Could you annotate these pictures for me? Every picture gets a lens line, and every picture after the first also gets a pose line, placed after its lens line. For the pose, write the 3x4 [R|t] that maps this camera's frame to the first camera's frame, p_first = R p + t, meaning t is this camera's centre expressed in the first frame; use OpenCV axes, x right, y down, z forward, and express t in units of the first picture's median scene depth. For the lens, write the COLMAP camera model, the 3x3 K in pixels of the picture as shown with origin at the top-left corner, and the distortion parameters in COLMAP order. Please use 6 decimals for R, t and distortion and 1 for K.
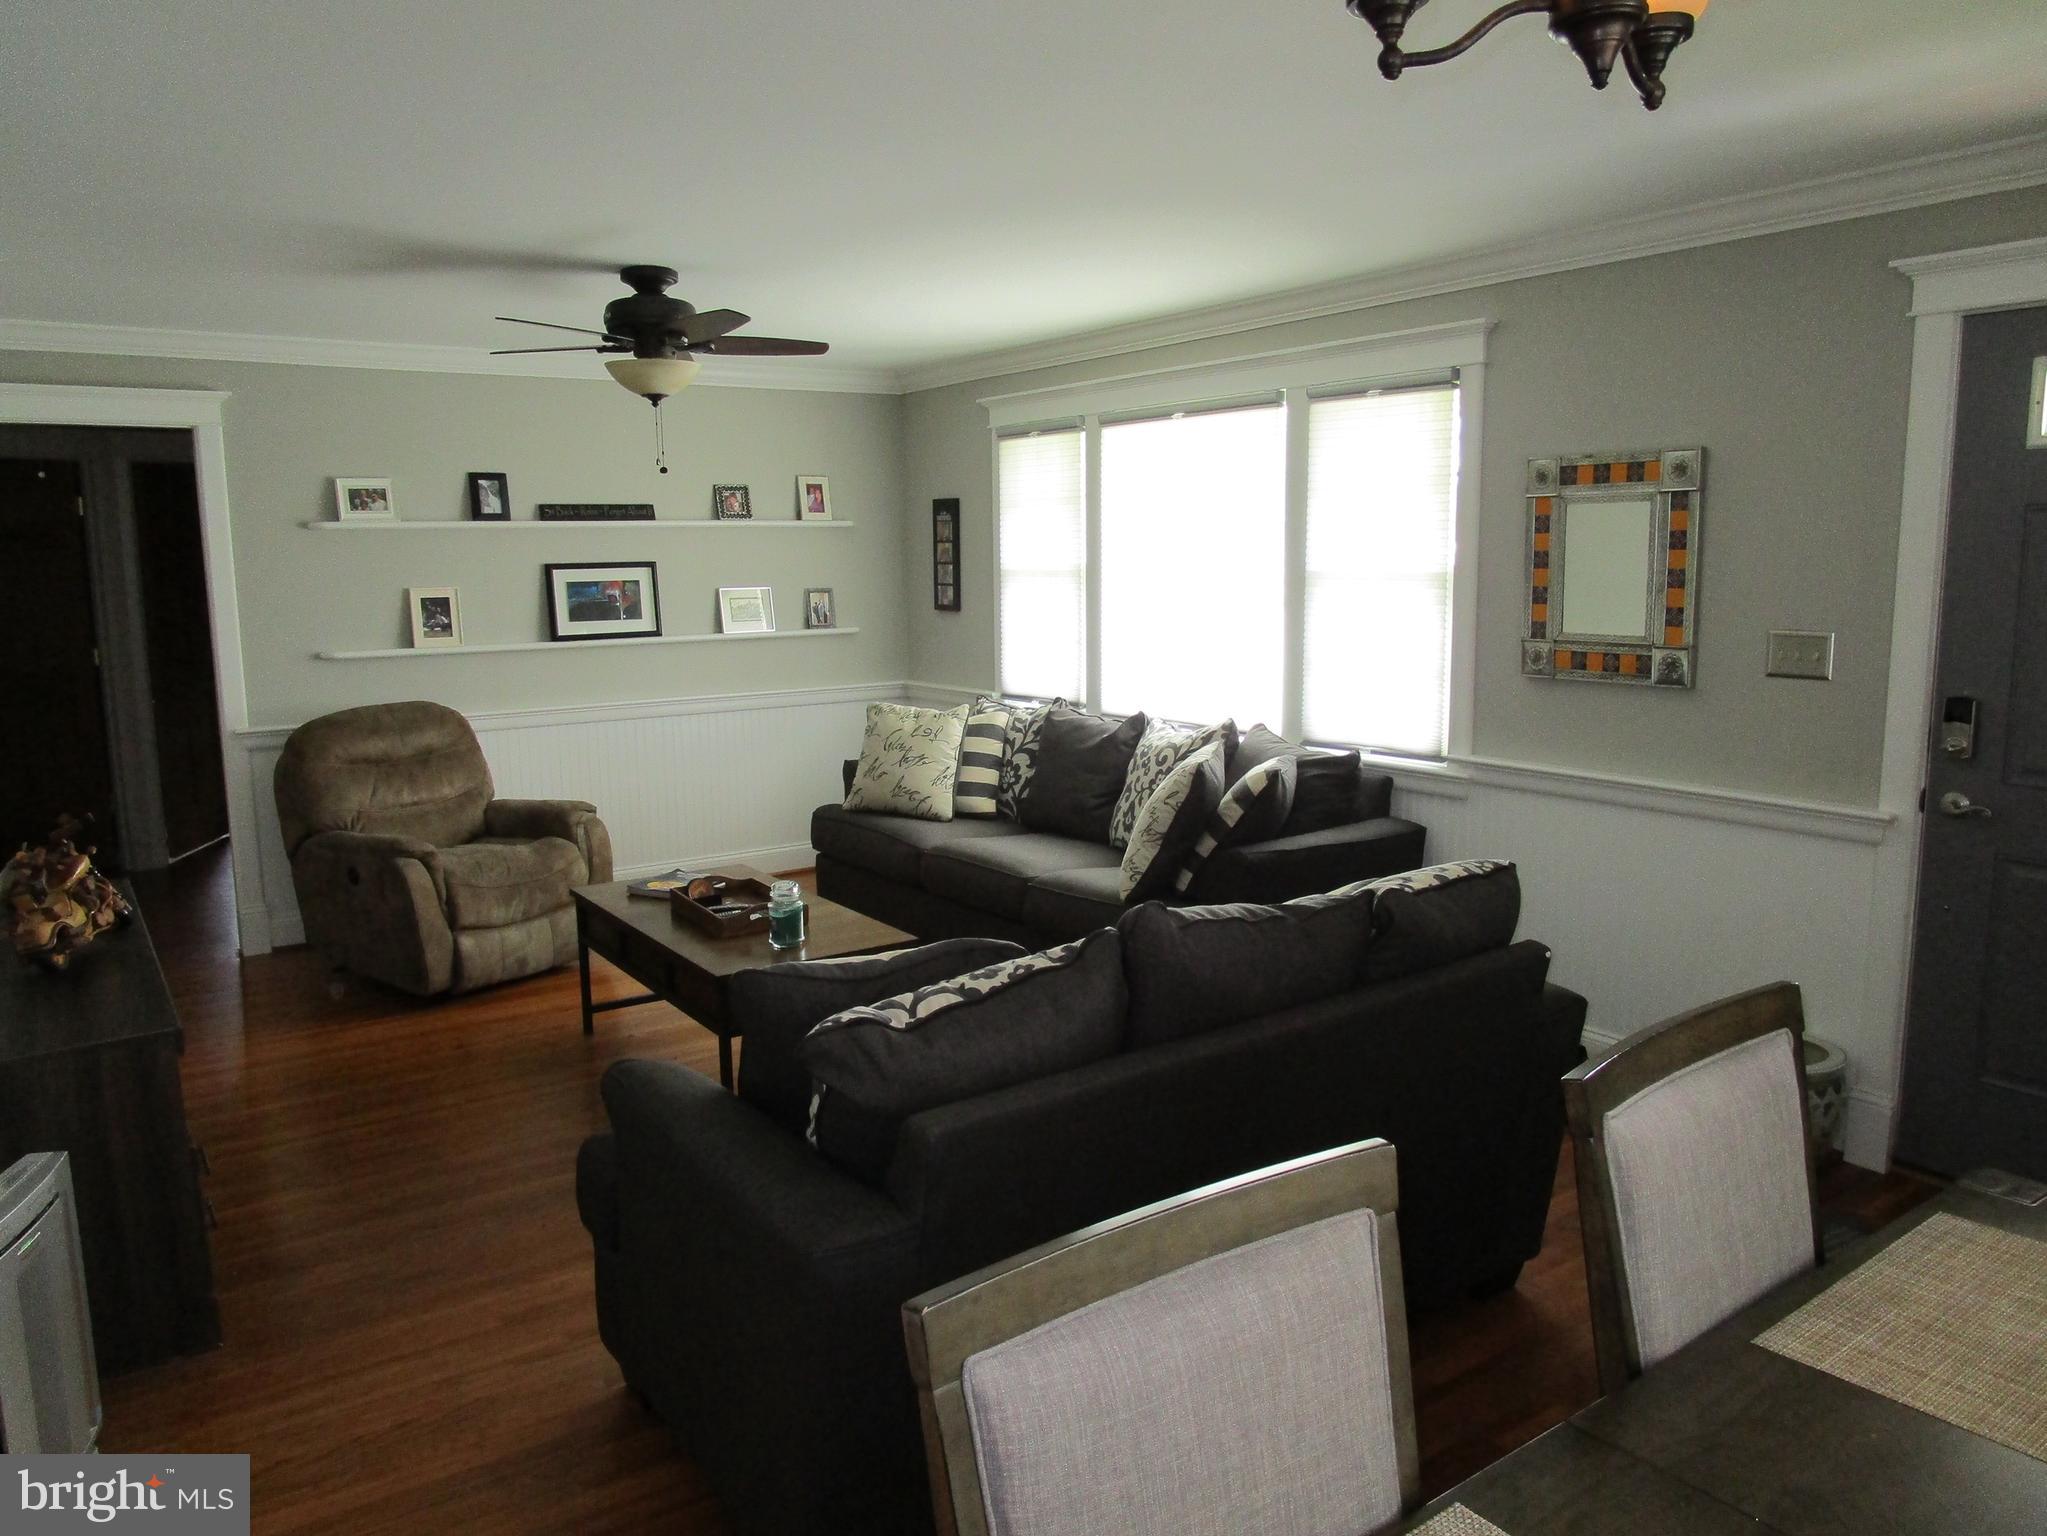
lens RADIAL K [[1438.3, 0, 1028.9], [0, 1438.3, 763.4], [0, 0, 1]] dist [-0.009362, -0.003531]
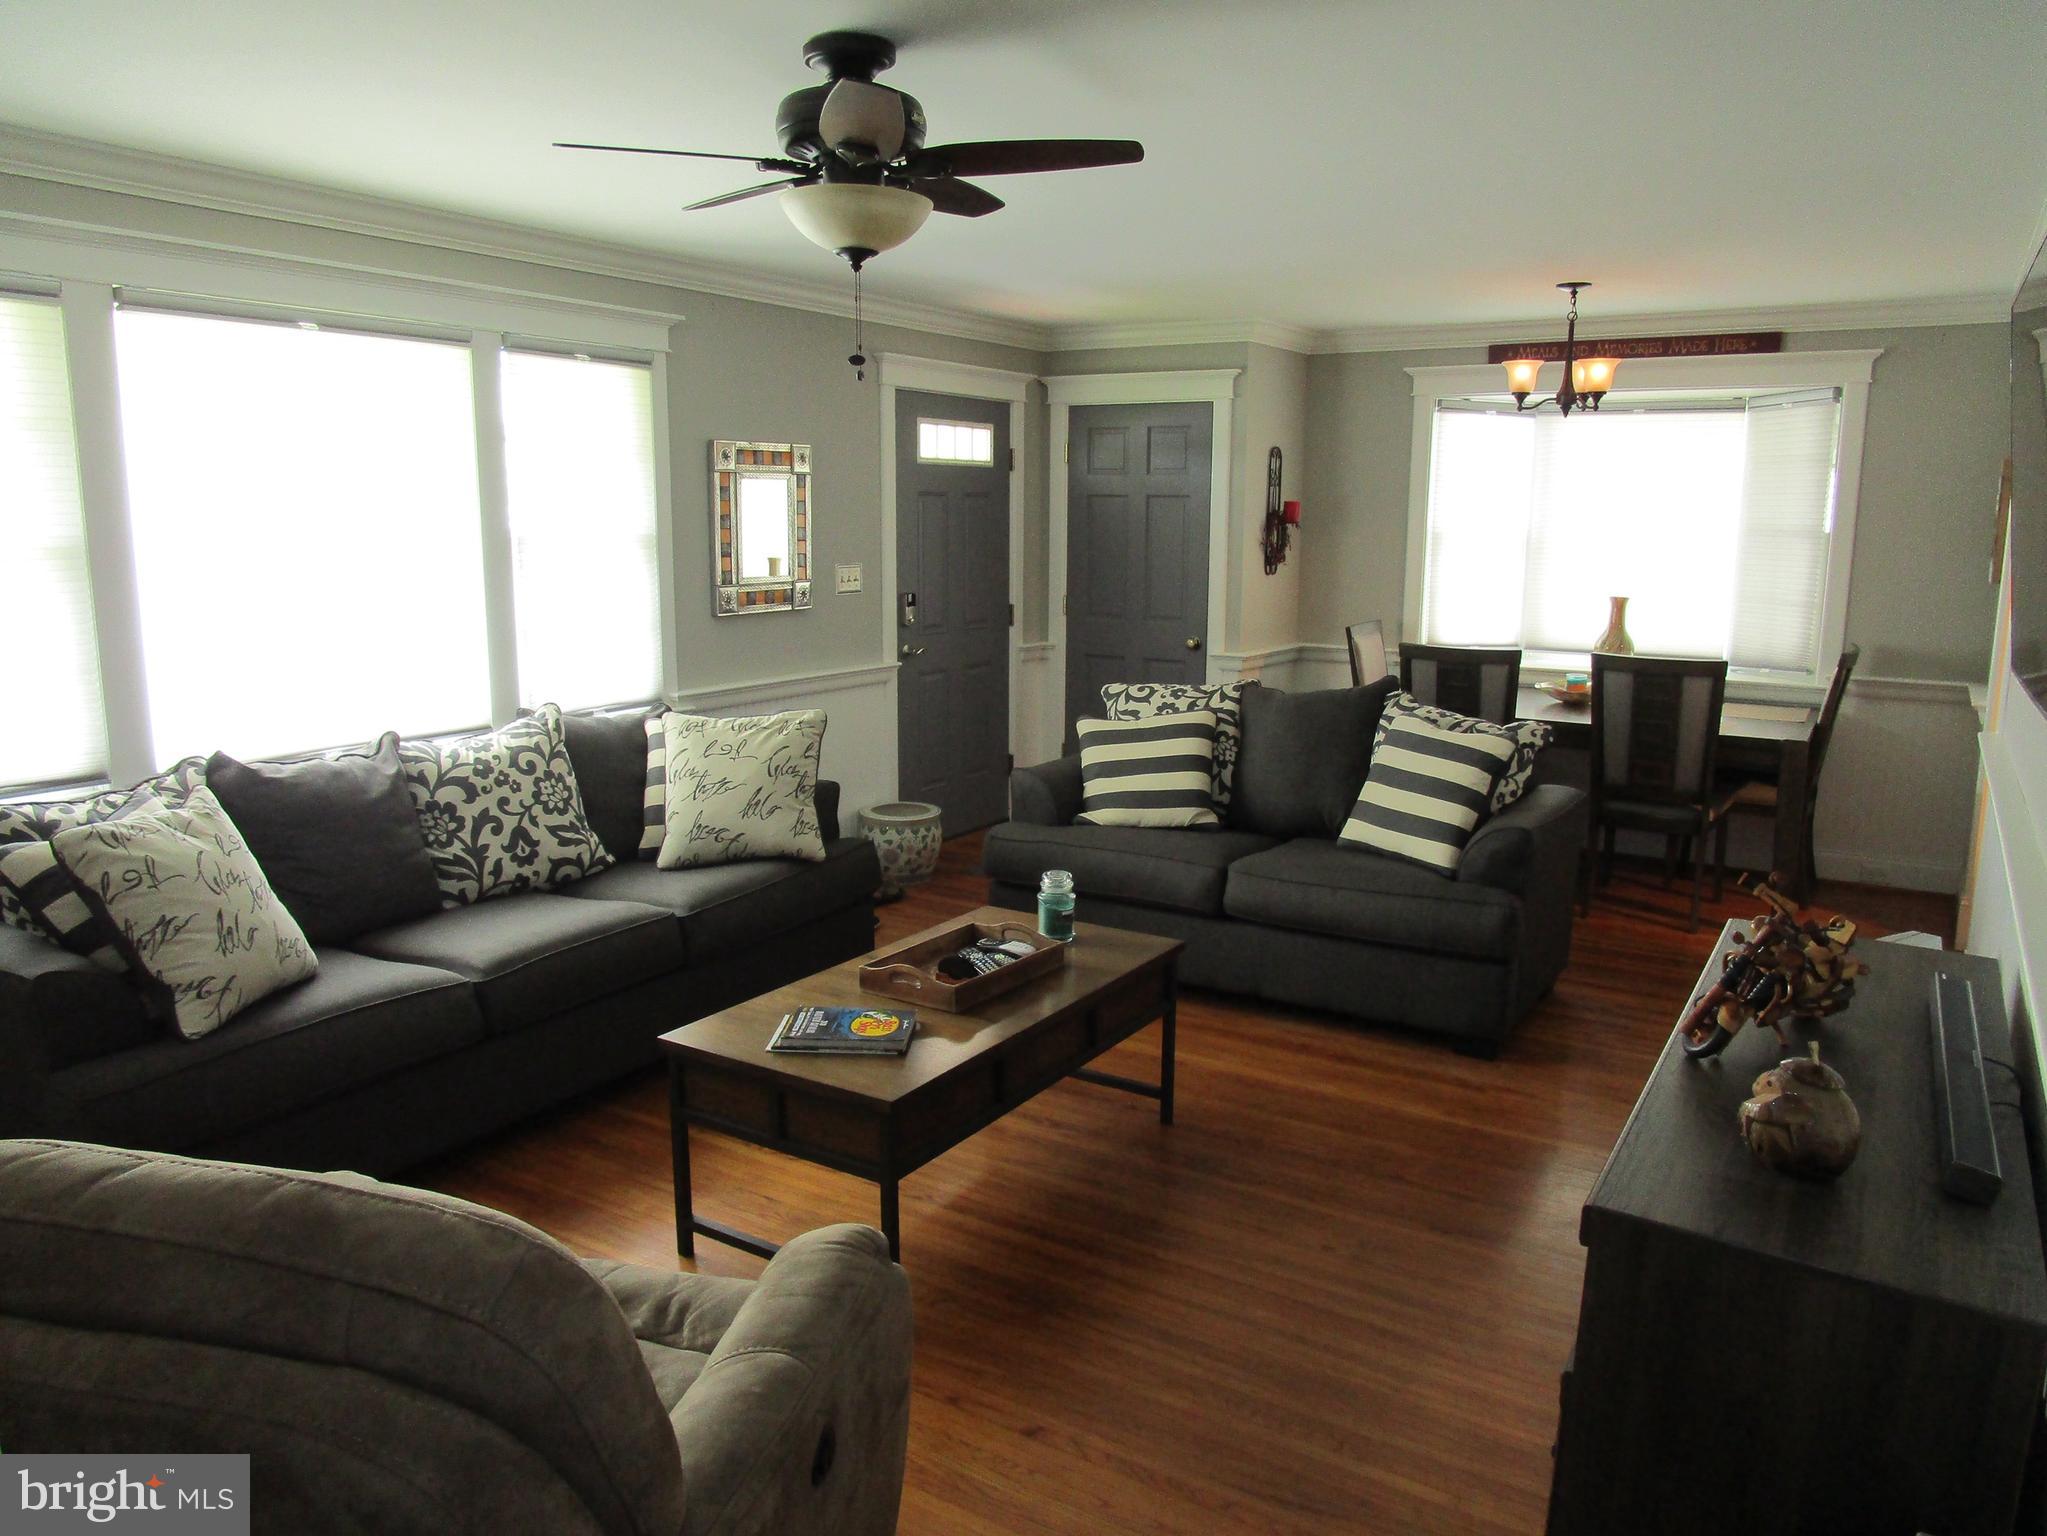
lens RADIAL K [[1438.3, 0, 1028.2], [0, 1438.3, 769.1], [0, 0, 1]] dist [-0.009362, -0.003531]
pose [[-0.385873, -0.147491, 0.910686, -0.873375], [0.144851, 0.965208, 0.217697, -0.158068], [-0.911109, 0.215917, -0.351083, 1.170234]]
